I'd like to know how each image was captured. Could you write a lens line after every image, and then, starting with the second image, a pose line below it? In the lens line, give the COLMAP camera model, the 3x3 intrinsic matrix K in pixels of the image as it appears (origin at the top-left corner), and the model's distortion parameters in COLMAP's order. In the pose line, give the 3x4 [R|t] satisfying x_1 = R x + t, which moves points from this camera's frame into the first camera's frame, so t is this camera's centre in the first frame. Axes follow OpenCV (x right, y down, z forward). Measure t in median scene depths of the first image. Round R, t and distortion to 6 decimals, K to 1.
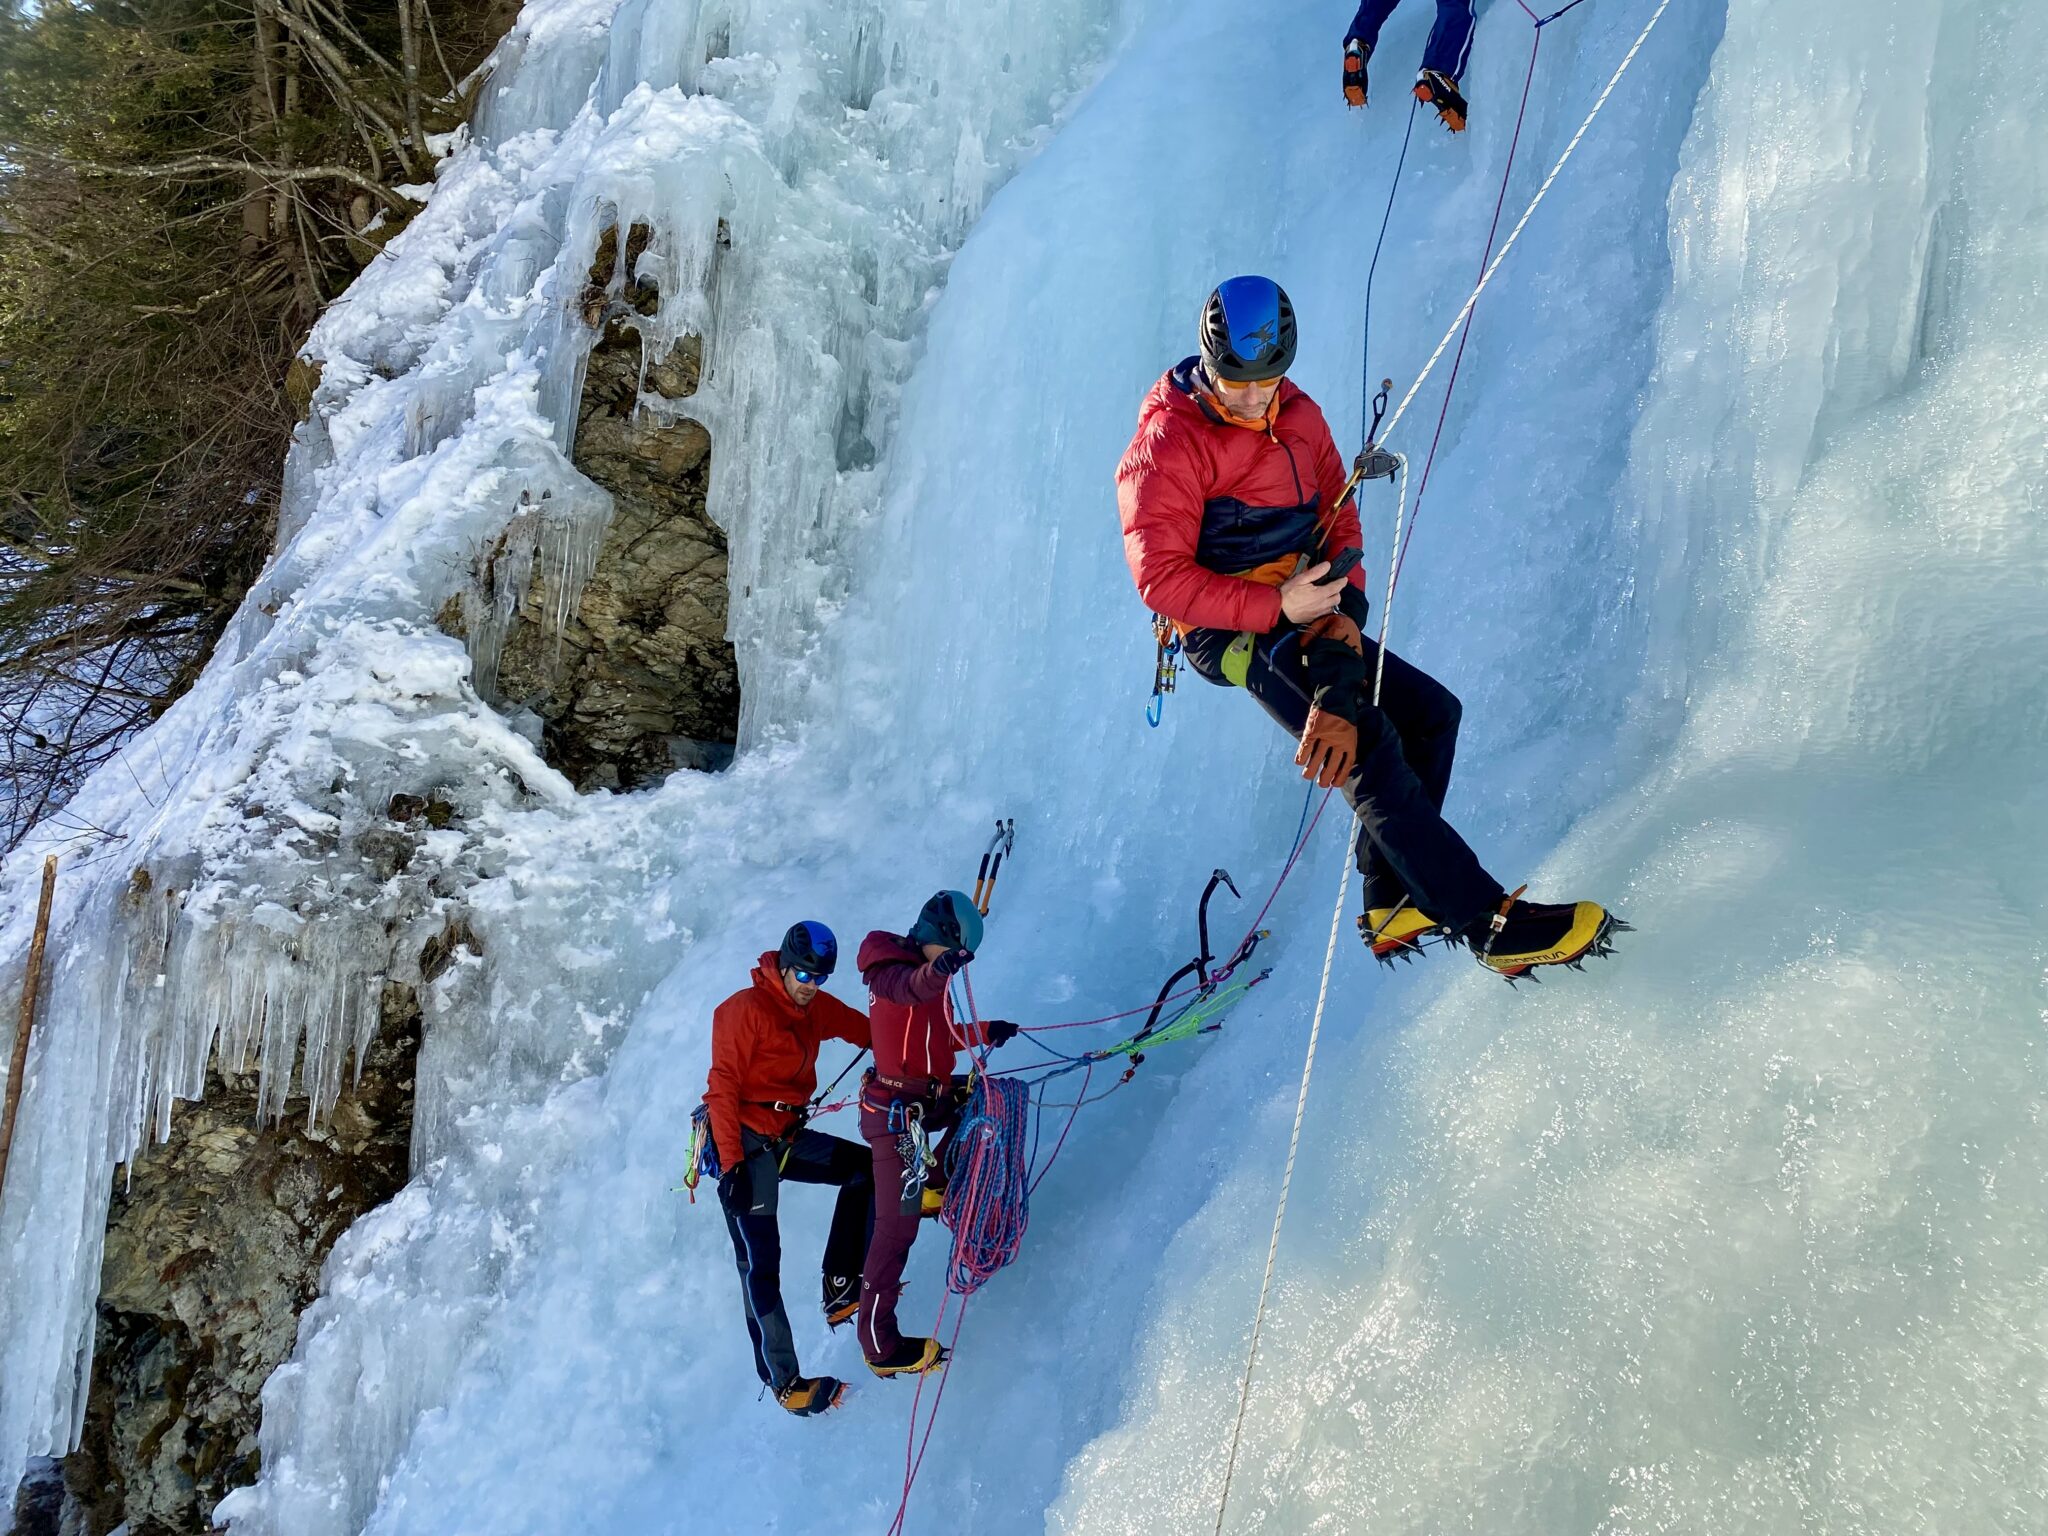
lens RADIAL K [[1543.1, 0, 1017.5], [0, 1543.1, 794.9], [0, 0, 1]] dist [-0.003426, 0.001657]
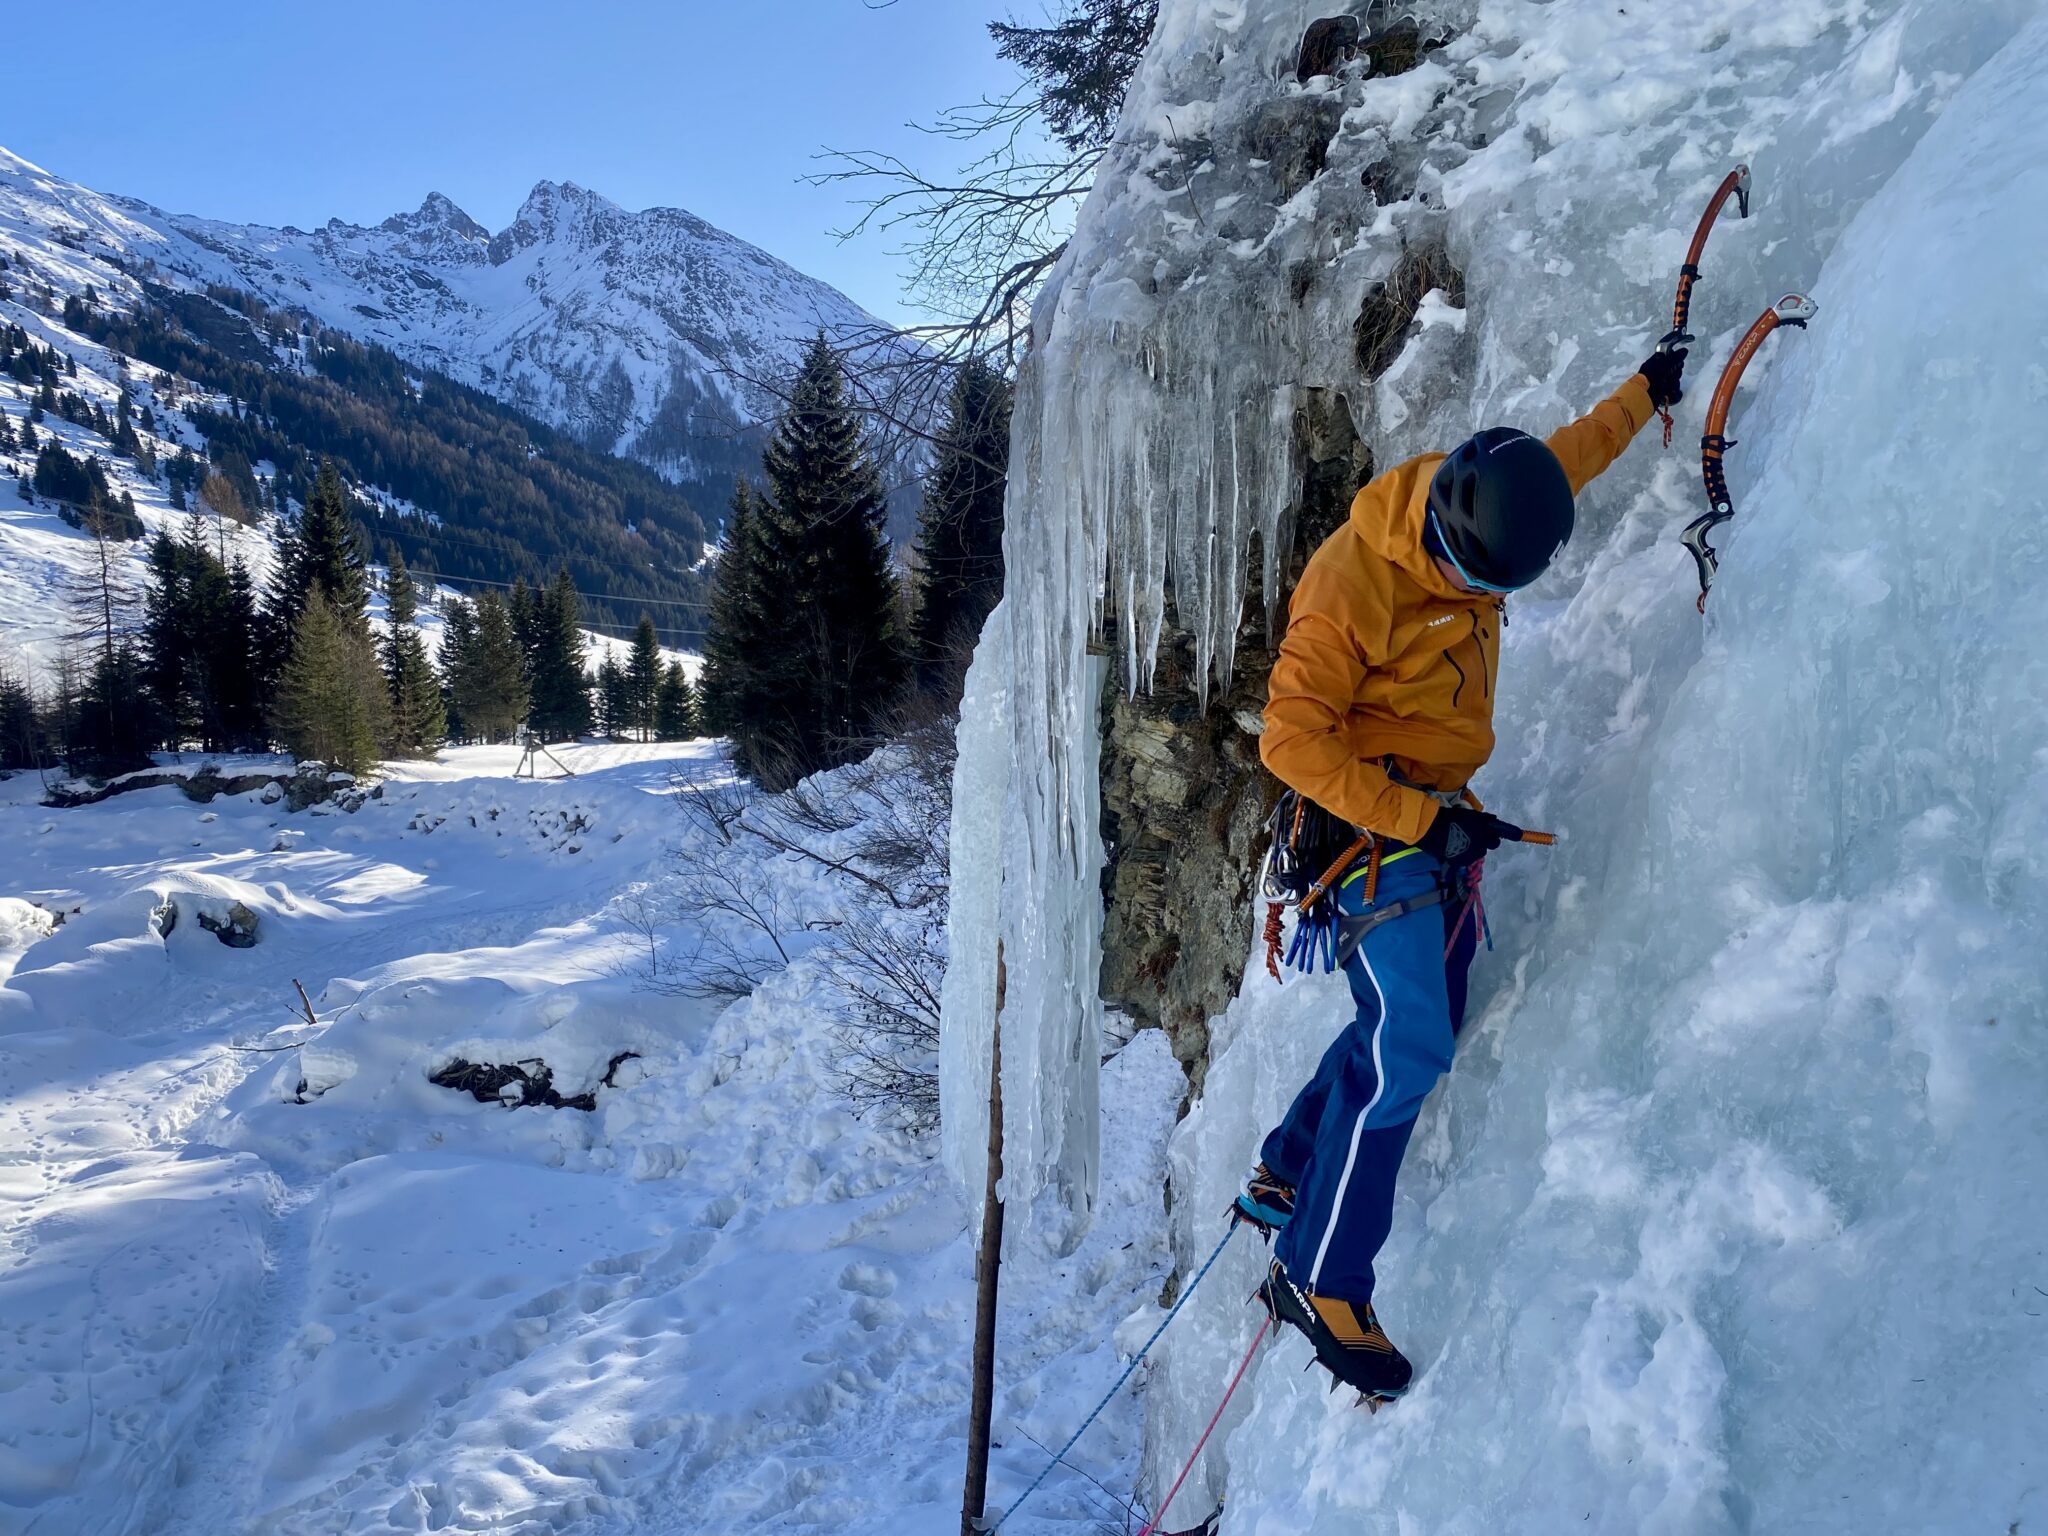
lens RADIAL K [[1543.1, 0, 1017.5], [0, 1543.1, 794.9], [0, 0, 1]] dist [-0.003426, 0.001657]
pose [[0.592104, -0.017134, -0.805679, -0.057442], [0.059569, 0.997969, 0.022554, 0.228401], [0.803657, -0.061347, 0.591922, 0.599573]]
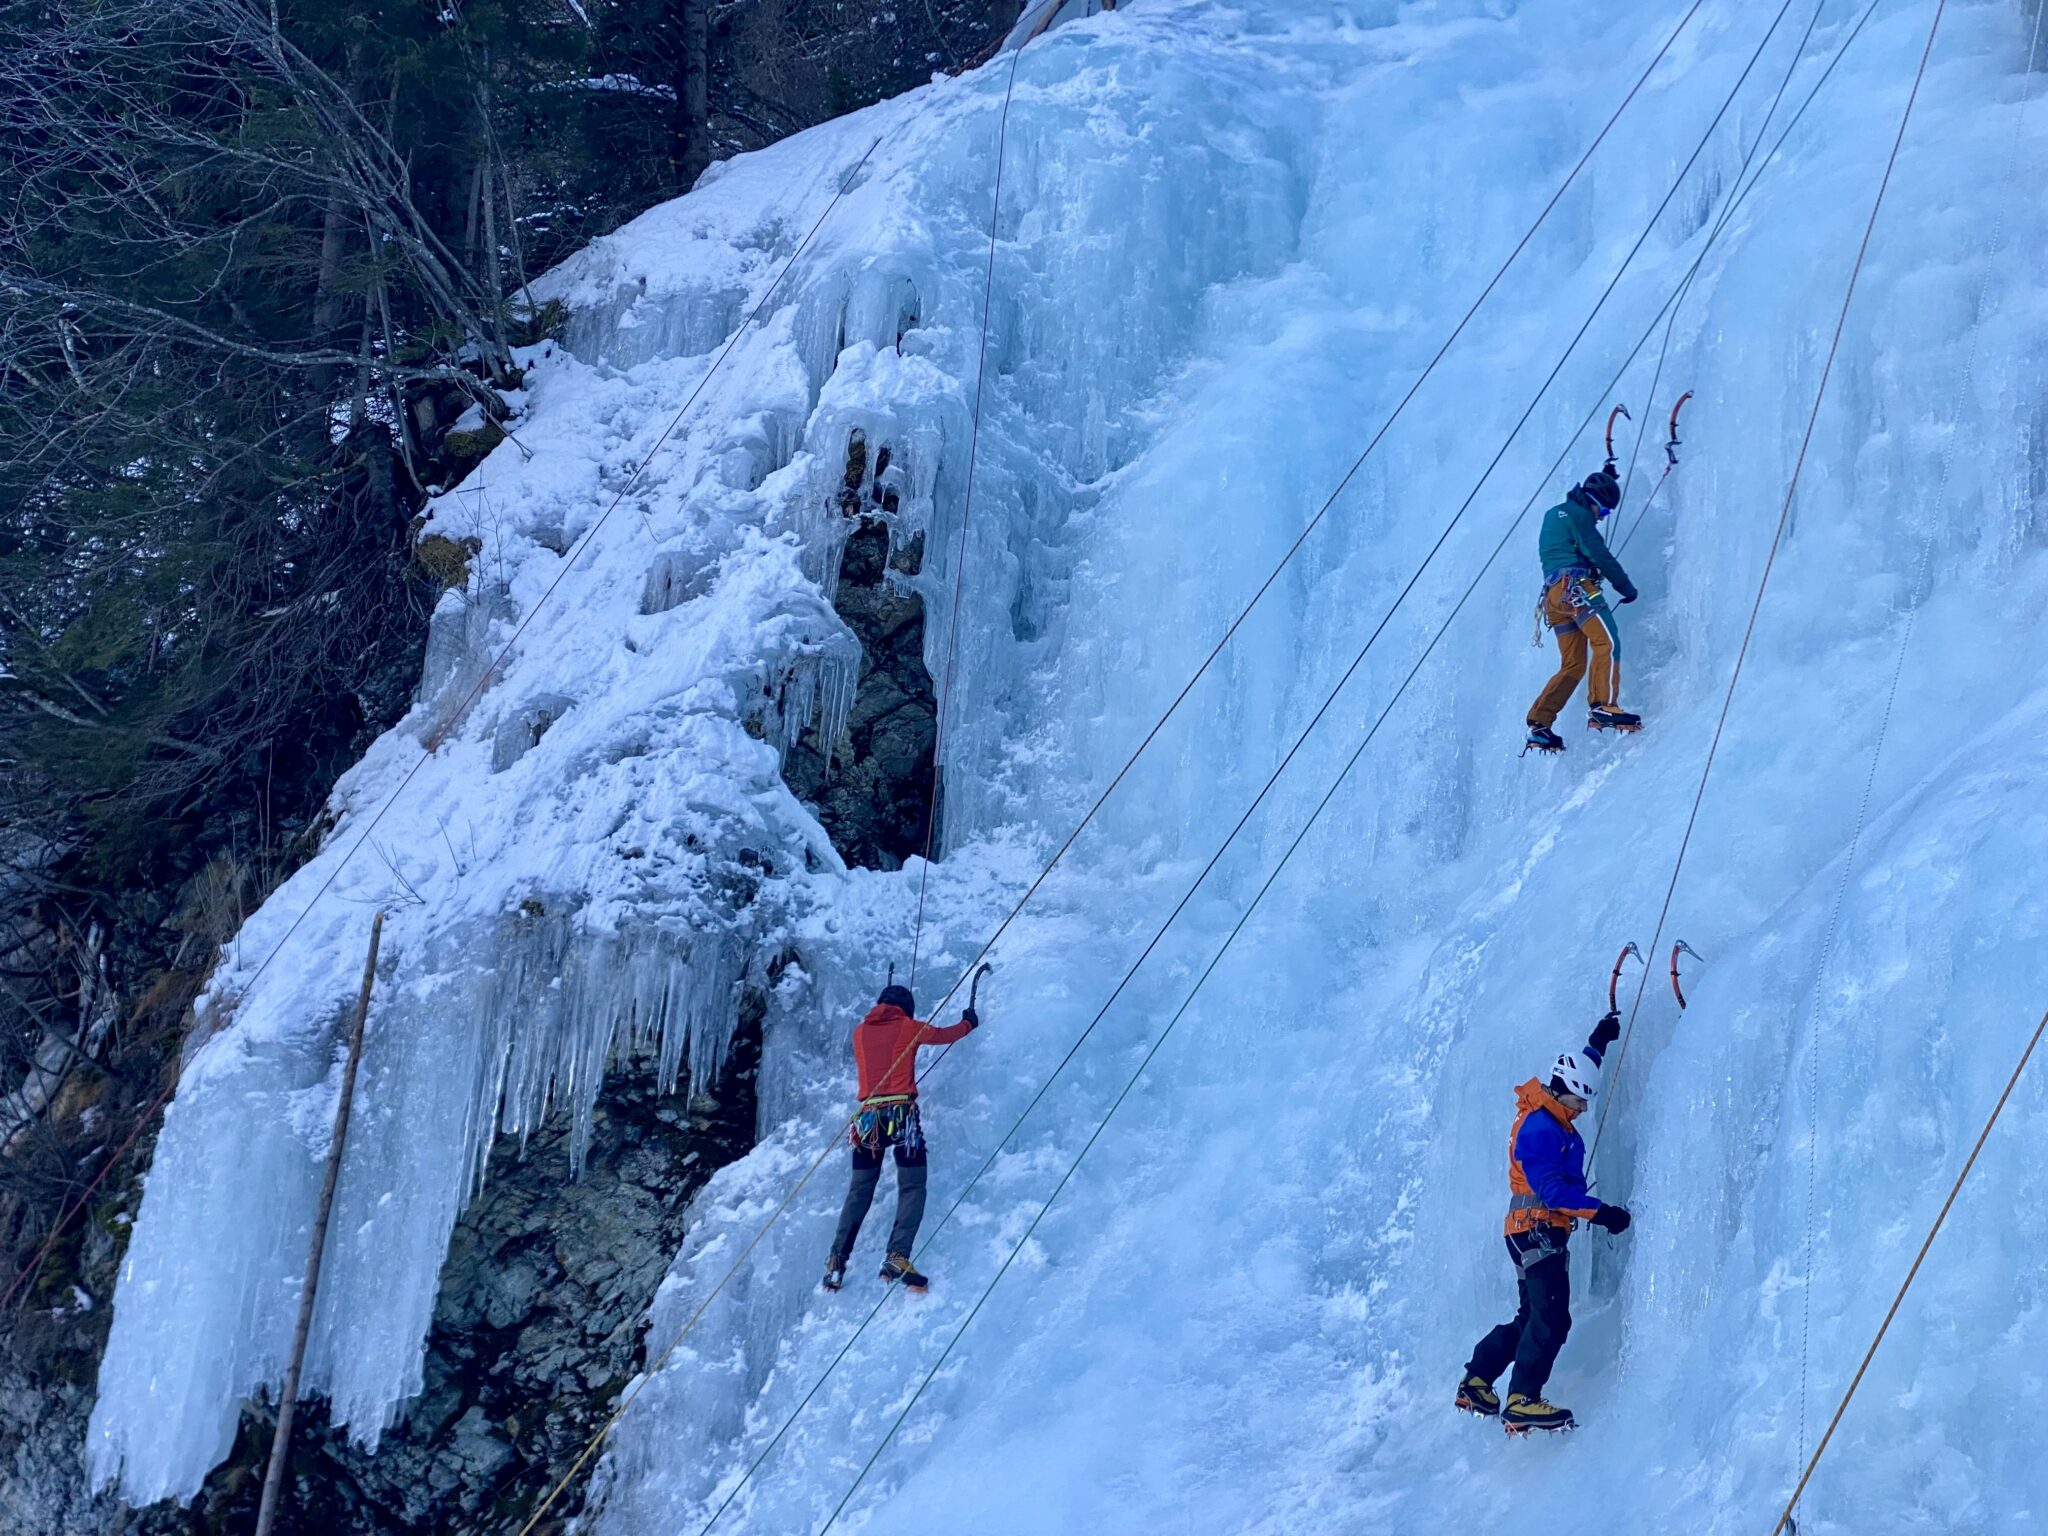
lens RADIAL K [[2978.7, 0, 1024.0], [0, 2978.7, 768.0], [0, 0, 1]] dist [0.110146, -0.070817]
pose [[0.961980, 0.049976, 0.268509, -0.834370], [0.022351, 0.965414, -0.259762, 0.578128], [-0.272205, 0.255887, 0.927592, -1.368165]]
